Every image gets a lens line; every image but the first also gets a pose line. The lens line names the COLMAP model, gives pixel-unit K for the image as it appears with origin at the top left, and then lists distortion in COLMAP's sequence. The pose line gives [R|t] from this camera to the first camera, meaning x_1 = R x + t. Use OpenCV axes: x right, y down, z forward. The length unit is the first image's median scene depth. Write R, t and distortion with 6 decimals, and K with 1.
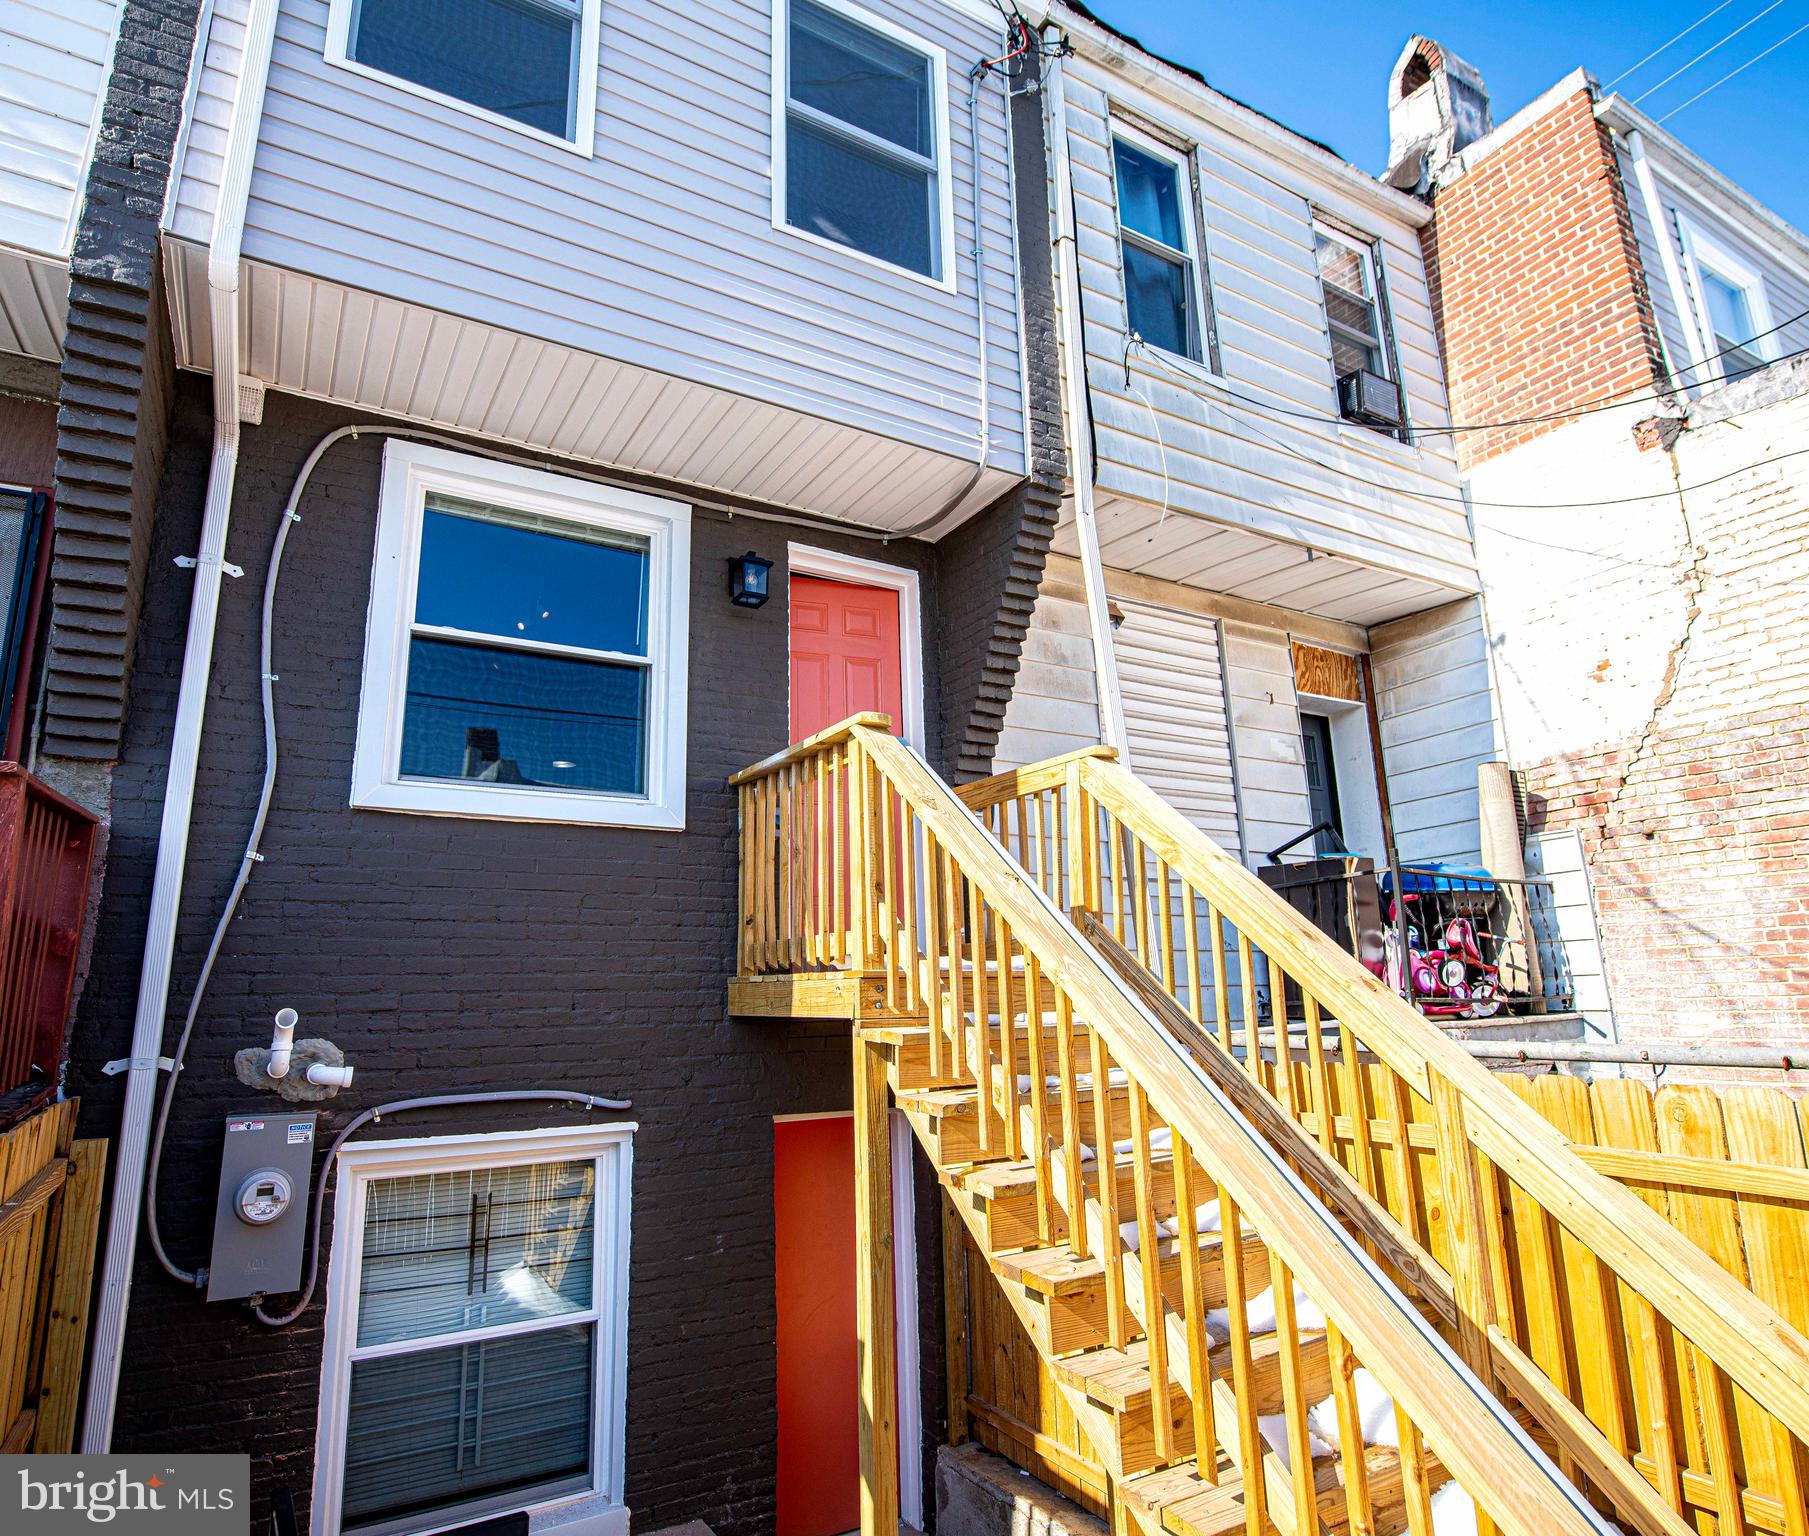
lens RADIAL K [[1074.9, 0, 903.0], [0, 1074.9, 764.2], [0, 0, 1]] dist [-0.010275, -0.003133]
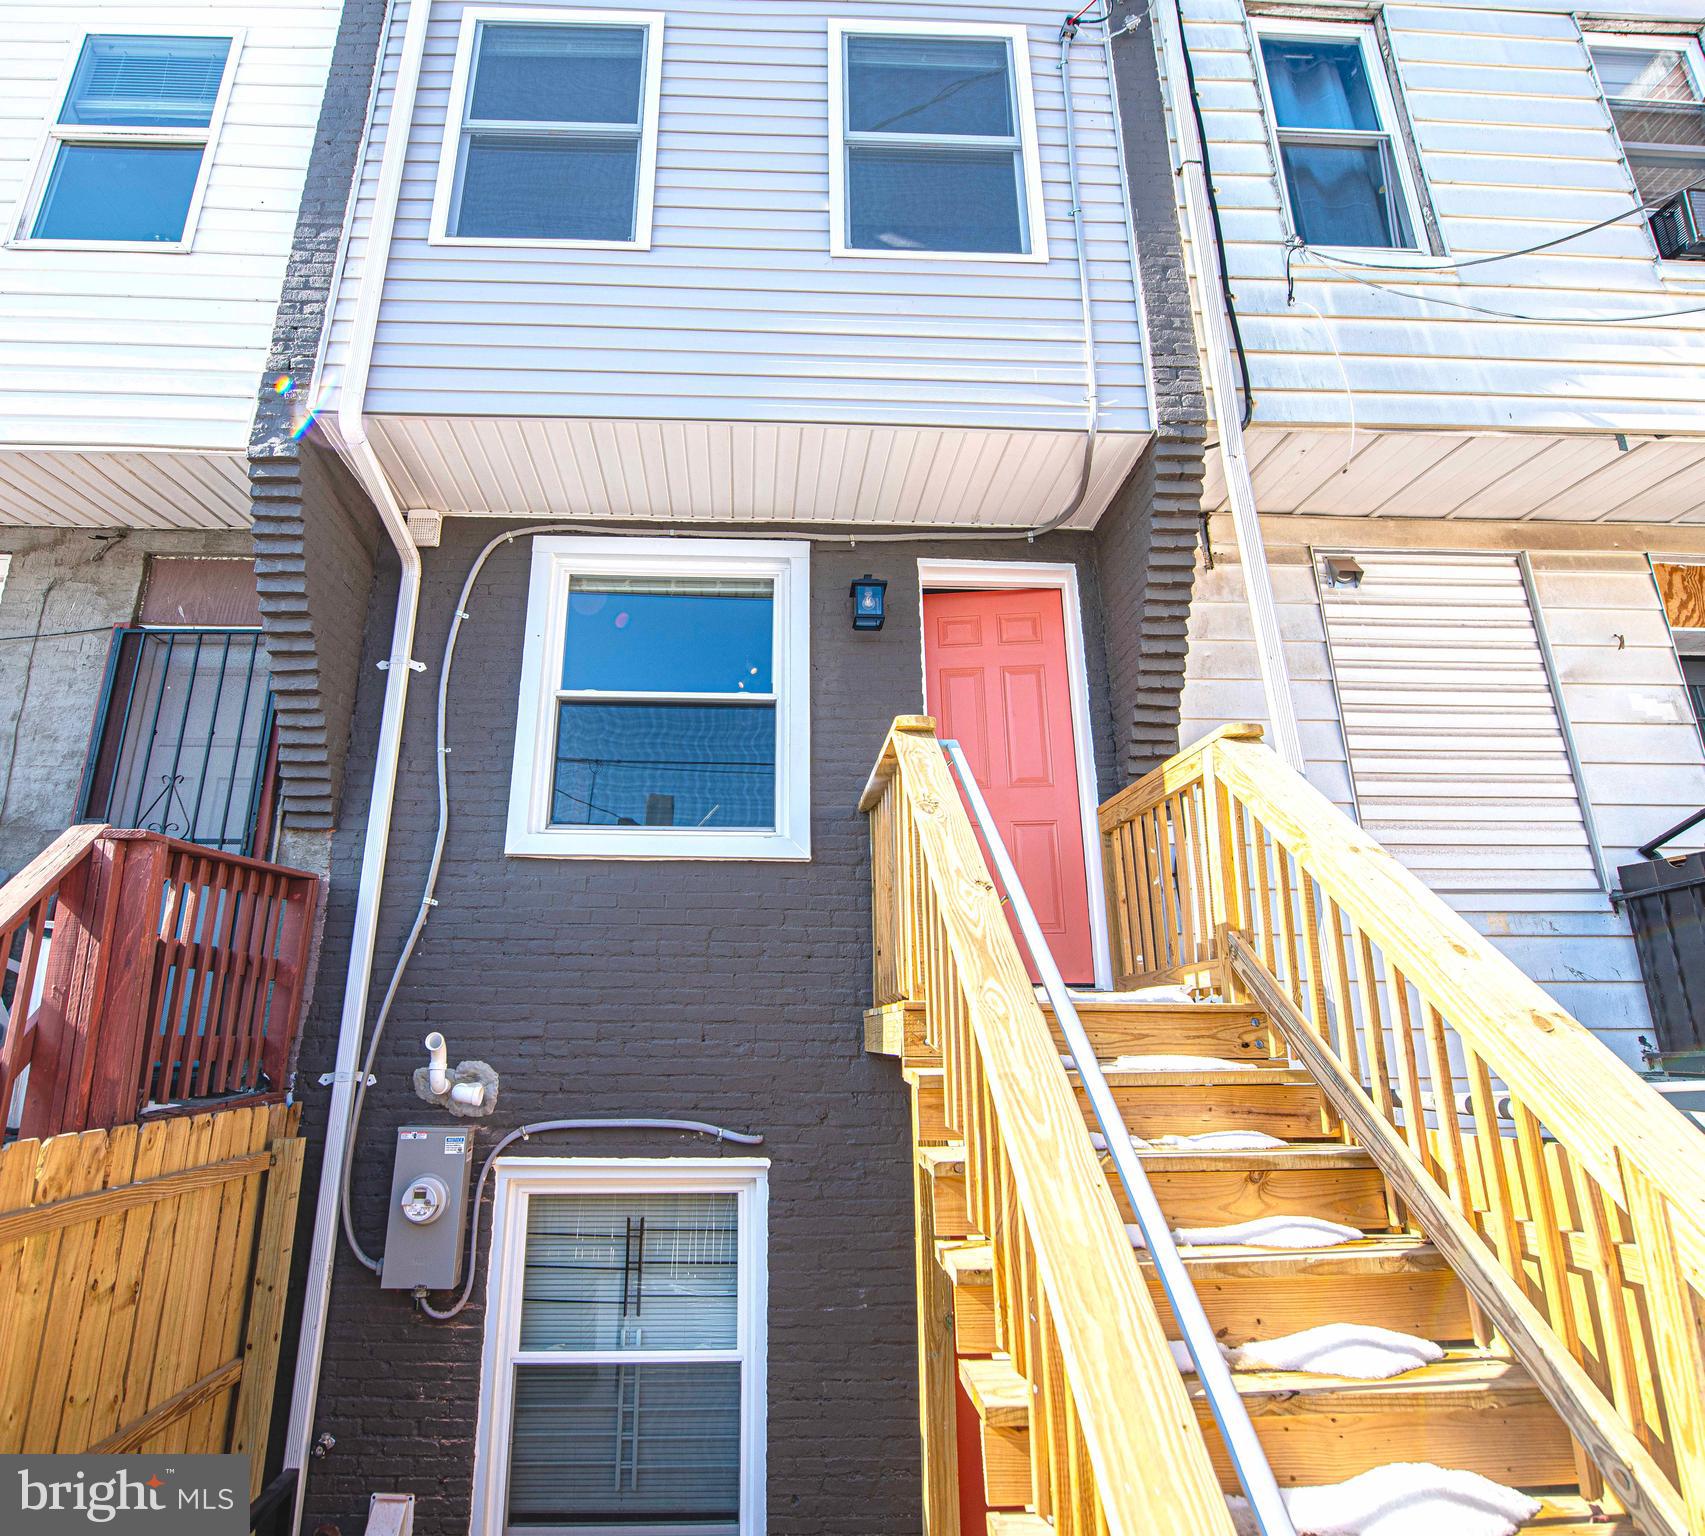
lens RADIAL K [[1027.3, 0, 795.8], [0, 1027.3, 731.7], [0, 0, 1]] dist [-0.014537, -0.003867]
pose [[0.875923, -0.118669, -0.467628, 0.256388], [0.082037, 0.991797, -0.098022, 0.037710], [0.475424, 0.047497, 0.878474, 0.161512]]
